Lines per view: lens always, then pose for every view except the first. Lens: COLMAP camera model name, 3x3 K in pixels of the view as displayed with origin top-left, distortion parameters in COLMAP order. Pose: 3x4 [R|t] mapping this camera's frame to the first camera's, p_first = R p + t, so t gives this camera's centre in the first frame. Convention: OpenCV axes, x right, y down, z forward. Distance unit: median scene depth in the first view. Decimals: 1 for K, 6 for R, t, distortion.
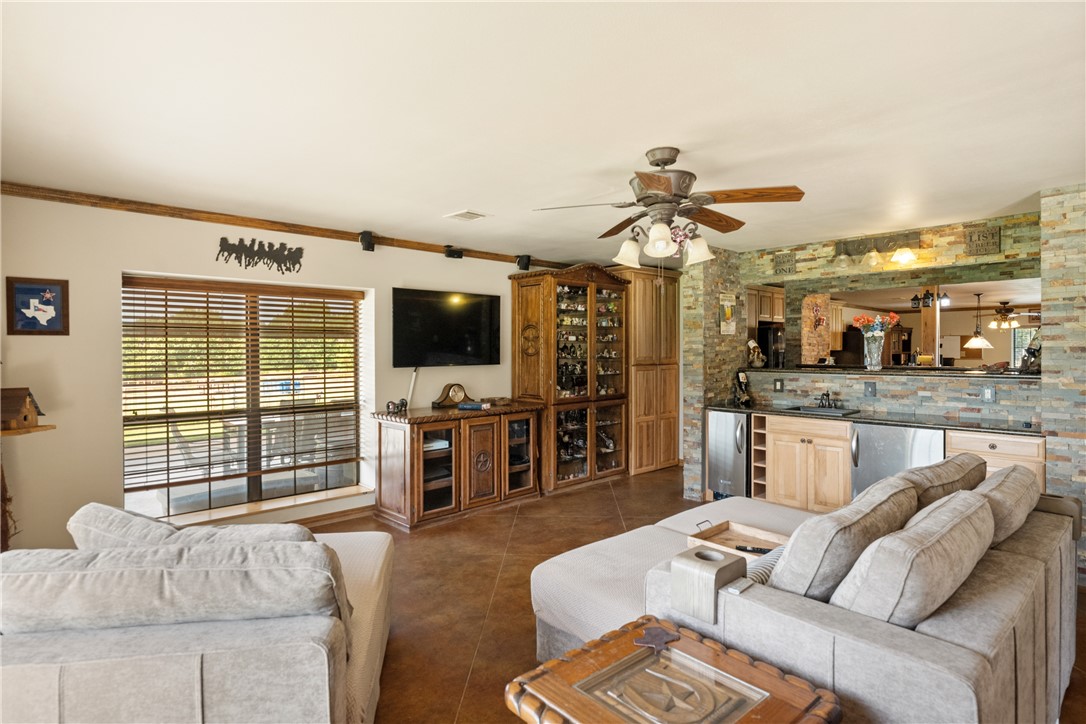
lens RADIAL K [[568.6, 0, 543.0], [0, 568.6, 362.0], [0, 0, 1]] dist [0.000896, 0.000022]
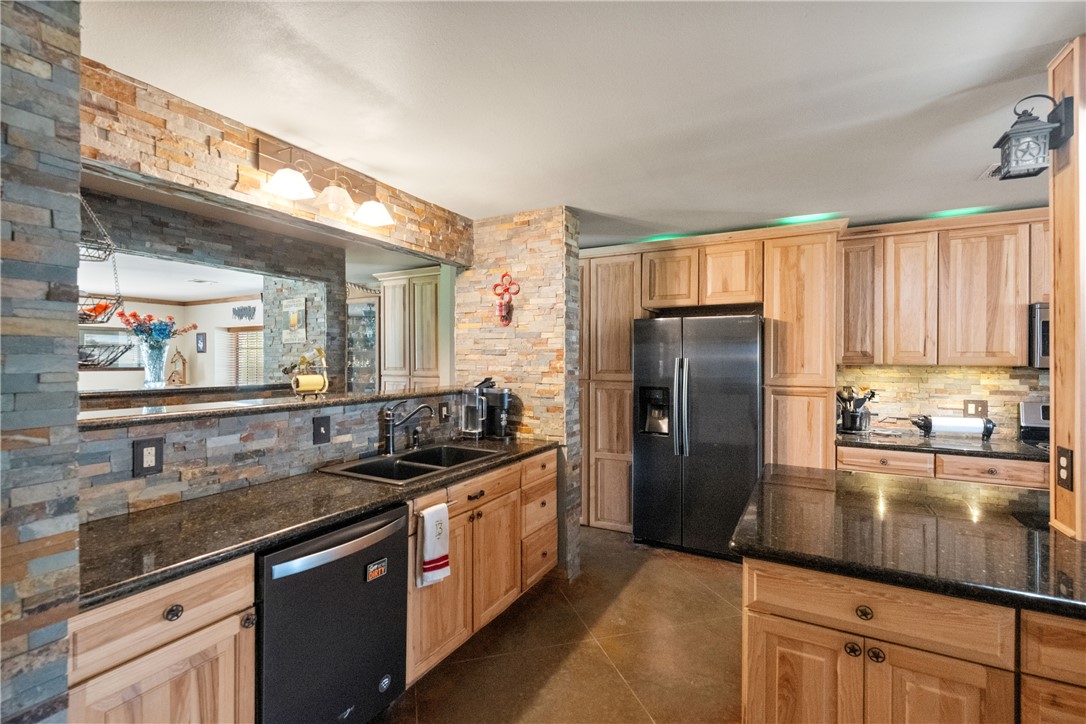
lens RADIAL K [[488.5, 0, 543.0], [0, 488.5, 362.0], [0, 0, 1]] dist [-0.002096, -0.000356]
pose [[0.307252, 0.012855, -0.951541, 1.449218], [-0.019341, 0.999787, 0.007262, -0.038412], [0.951432, 0.016172, 0.307435, 1.386634]]
